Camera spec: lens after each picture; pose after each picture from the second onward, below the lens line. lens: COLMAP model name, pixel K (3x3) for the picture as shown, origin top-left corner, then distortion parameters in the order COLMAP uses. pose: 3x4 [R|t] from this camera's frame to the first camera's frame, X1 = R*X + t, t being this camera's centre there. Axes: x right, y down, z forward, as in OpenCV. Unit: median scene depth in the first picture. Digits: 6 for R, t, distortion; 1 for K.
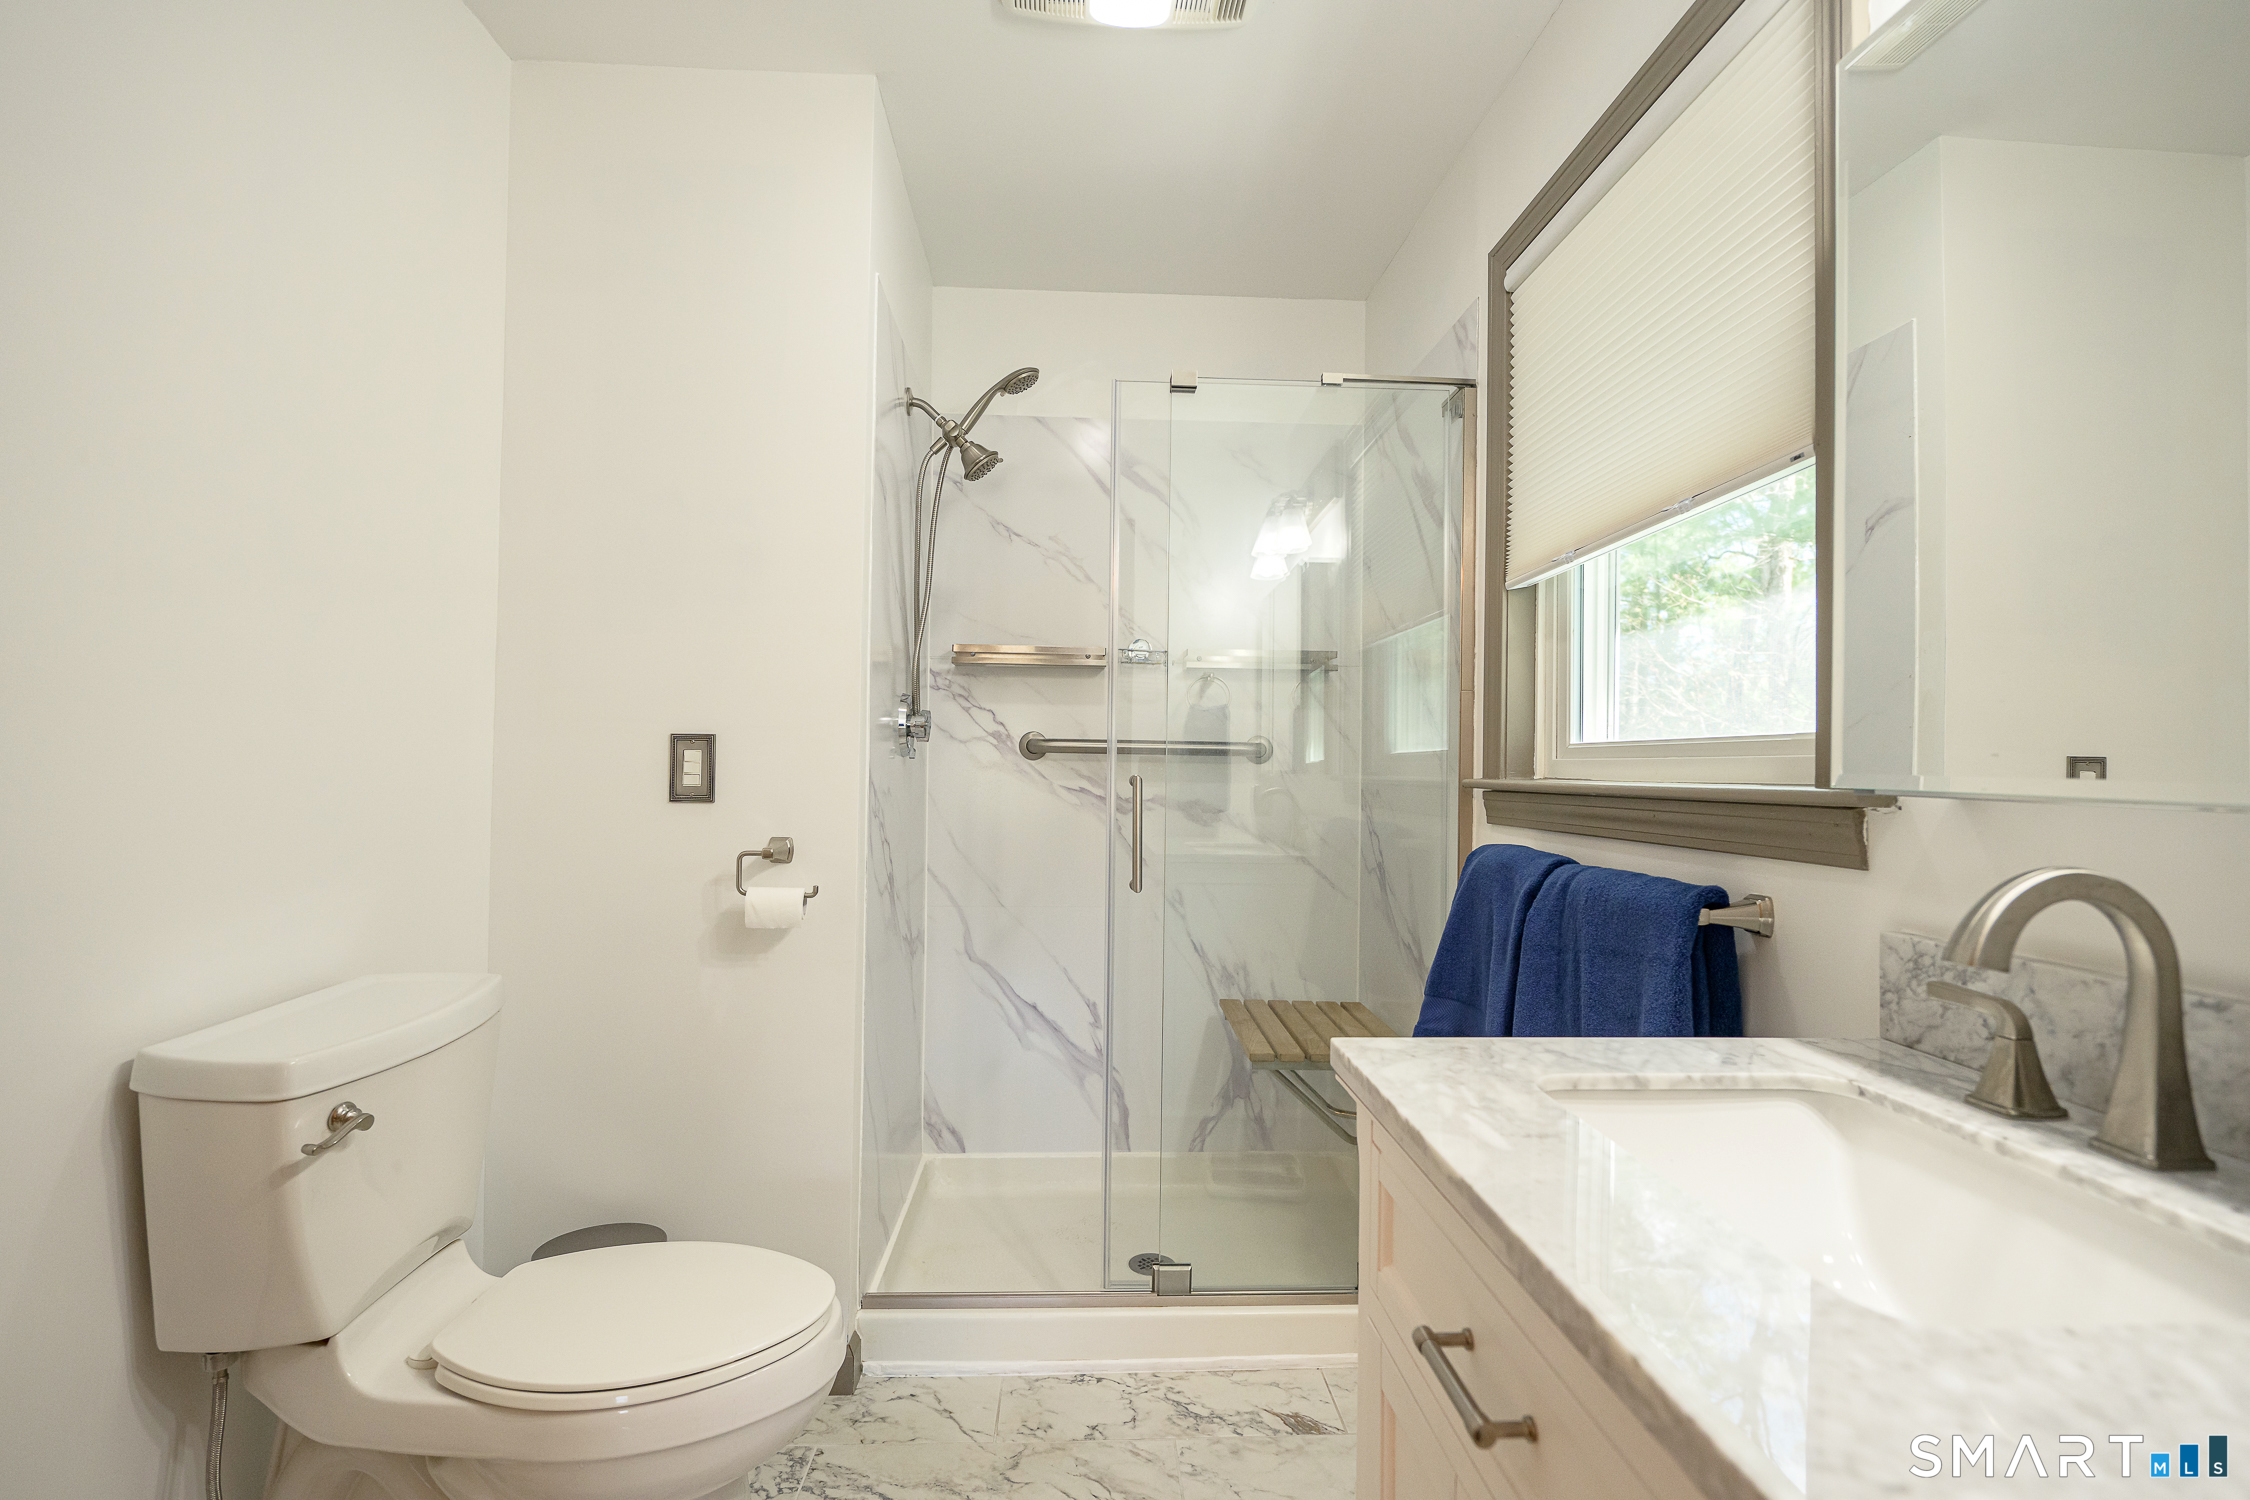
lens RADIAL K [[1077.8, 0, 1125.0], [0, 1077.8, 750.0], [0, 0, 1]] dist [-0.009650, -0.001313]
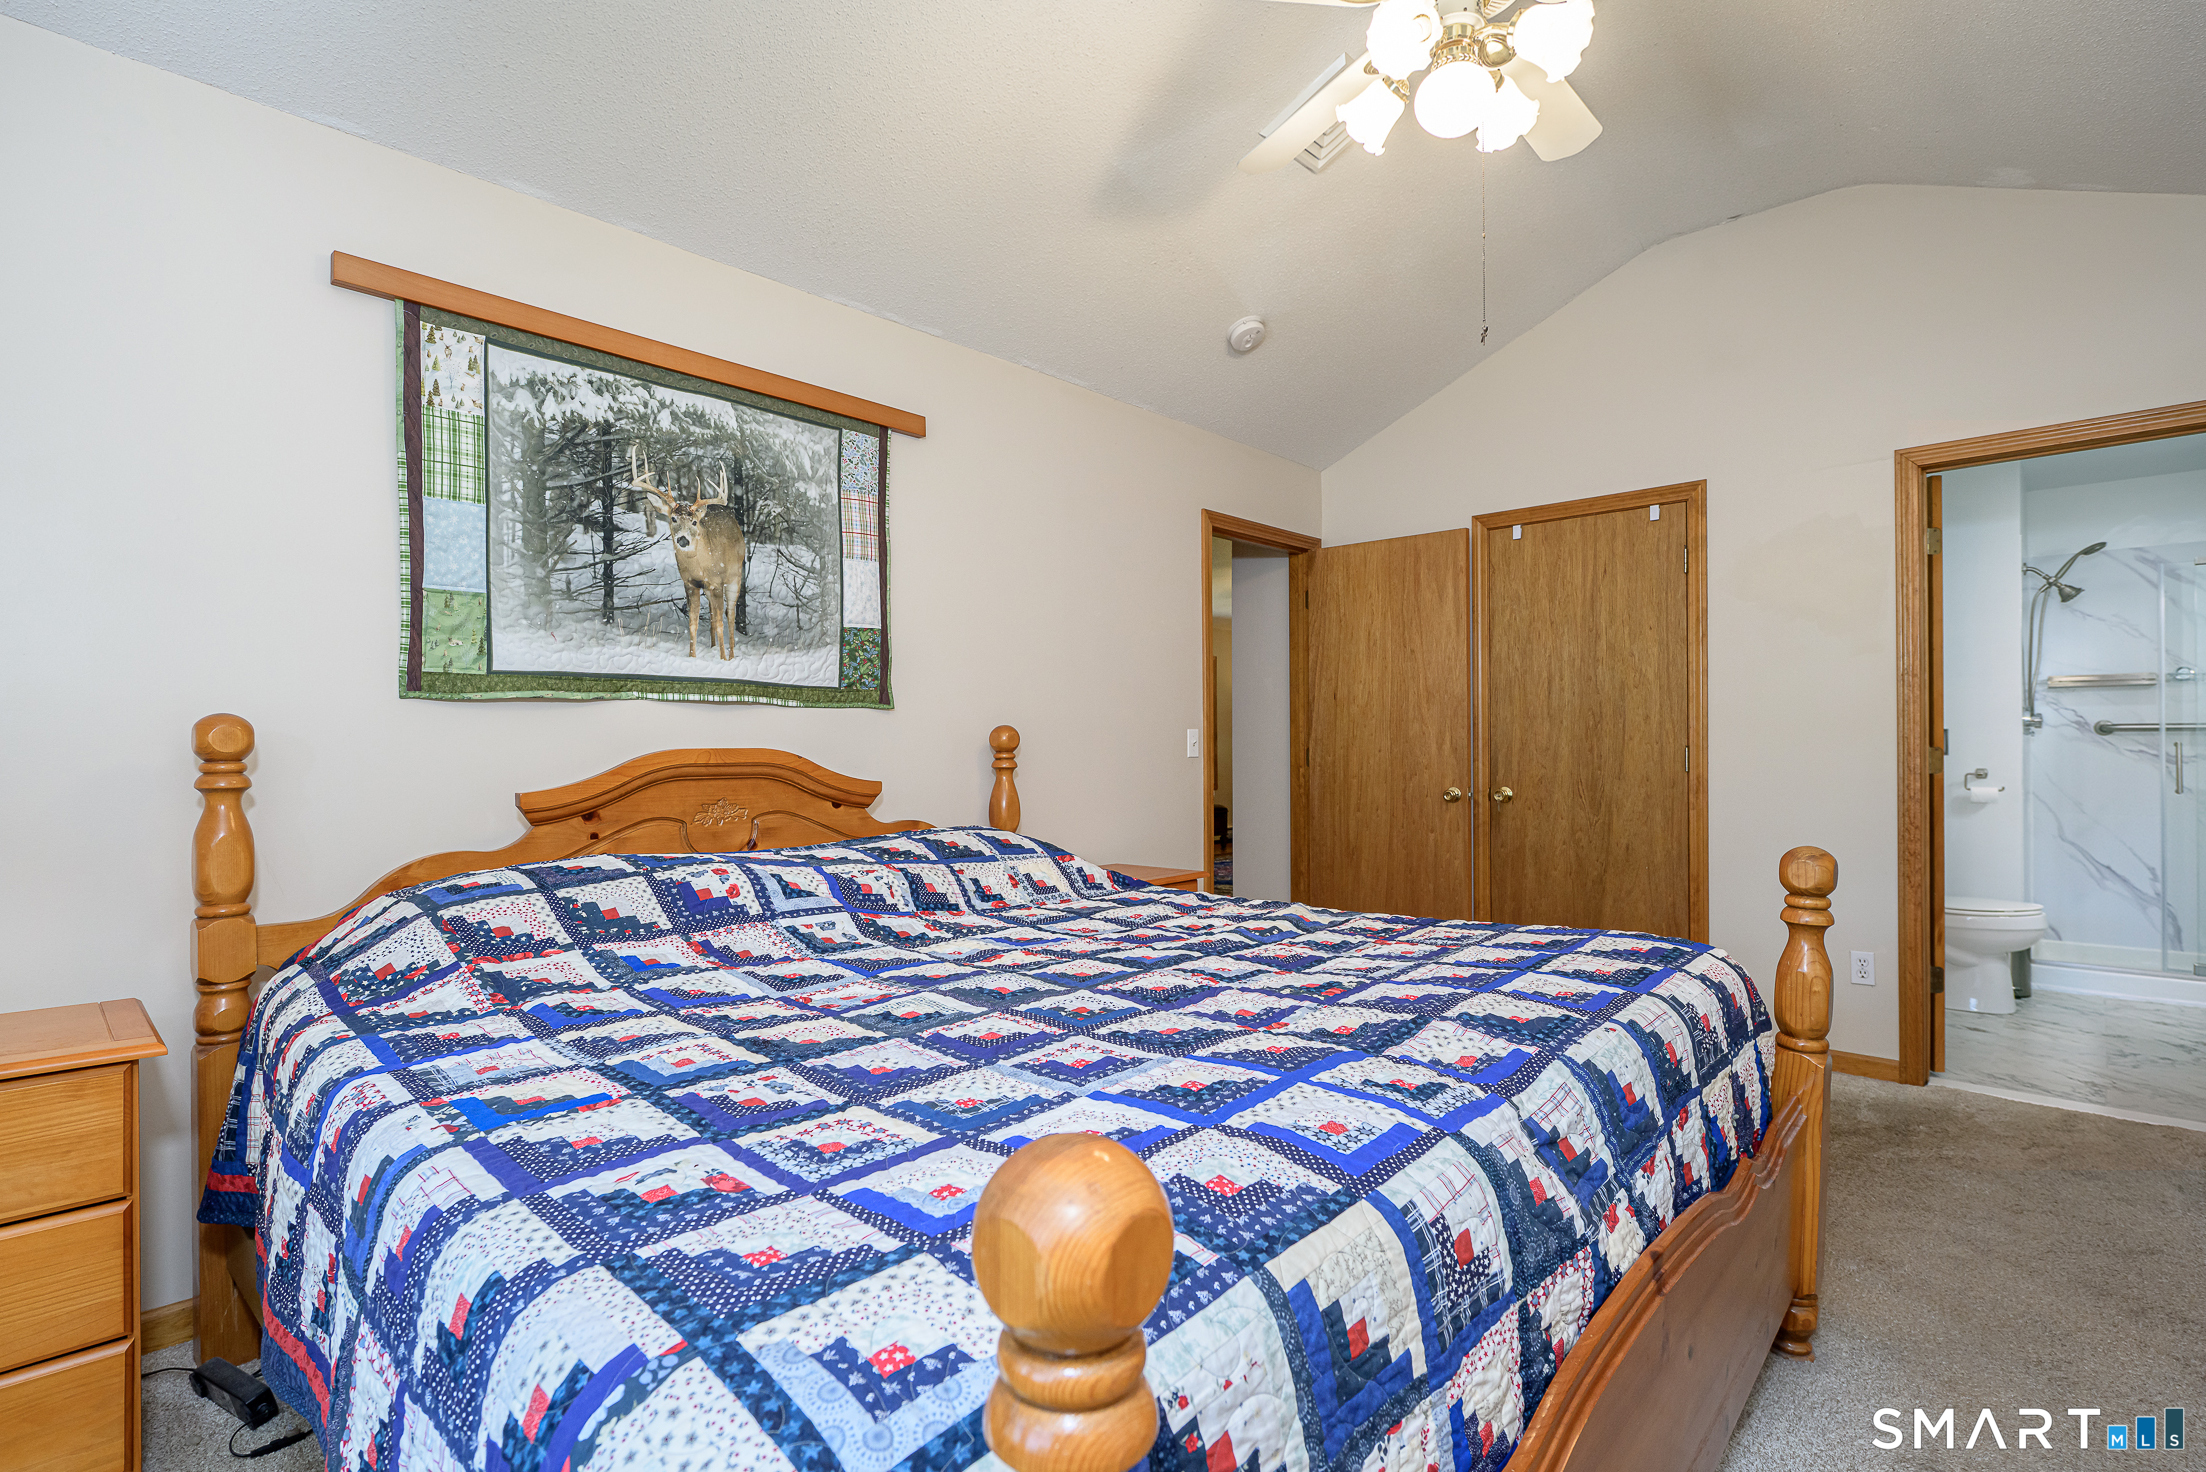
lens RADIAL K [[1056.7, 0, 1103.0], [0, 1056.7, 736.0], [0, 0, 1]] dist [-0.009650, -0.001313]
pose [[0.676345, -0.020427, -0.736302, 0.076533], [0.028861, 0.999583, -0.001220, -0.037802], [0.736020, -0.020425, 0.676652, -1.511955]]
